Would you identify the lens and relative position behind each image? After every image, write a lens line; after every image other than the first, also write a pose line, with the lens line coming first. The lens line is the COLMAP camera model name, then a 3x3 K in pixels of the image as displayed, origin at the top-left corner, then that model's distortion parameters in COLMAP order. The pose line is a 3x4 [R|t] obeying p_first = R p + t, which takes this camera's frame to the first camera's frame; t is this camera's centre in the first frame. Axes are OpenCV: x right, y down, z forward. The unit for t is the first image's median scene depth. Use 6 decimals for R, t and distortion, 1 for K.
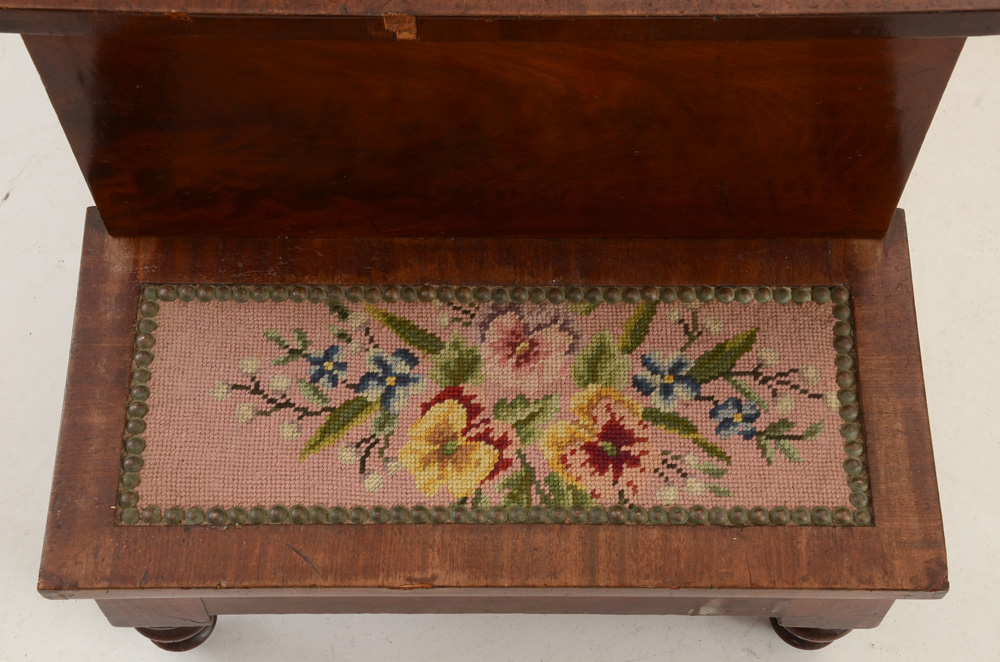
lens RADIAL K [[1745.4, 0, 498.3], [0, 1745.4, 334.5], [0, 0, 1]] dist [0.166762, 0.000000]
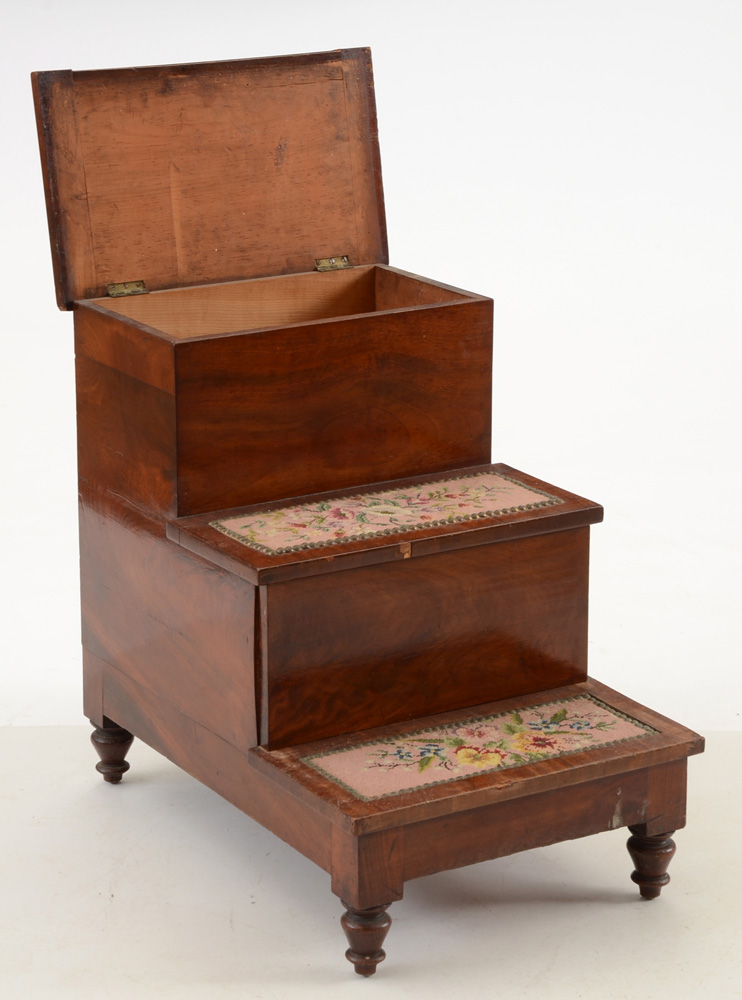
lens RADIAL K [[2882.6, 0, 370.0], [0, 2882.6, 454.0], [0, 0, 1]] dist [0.598986, 0.000000]
pose [[0.846094, -0.137604, 0.514966, -1.822713], [0.474206, 0.635506, -0.609311, 1.837253], [-0.243421, 0.759735, 0.602951, -1.284376]]
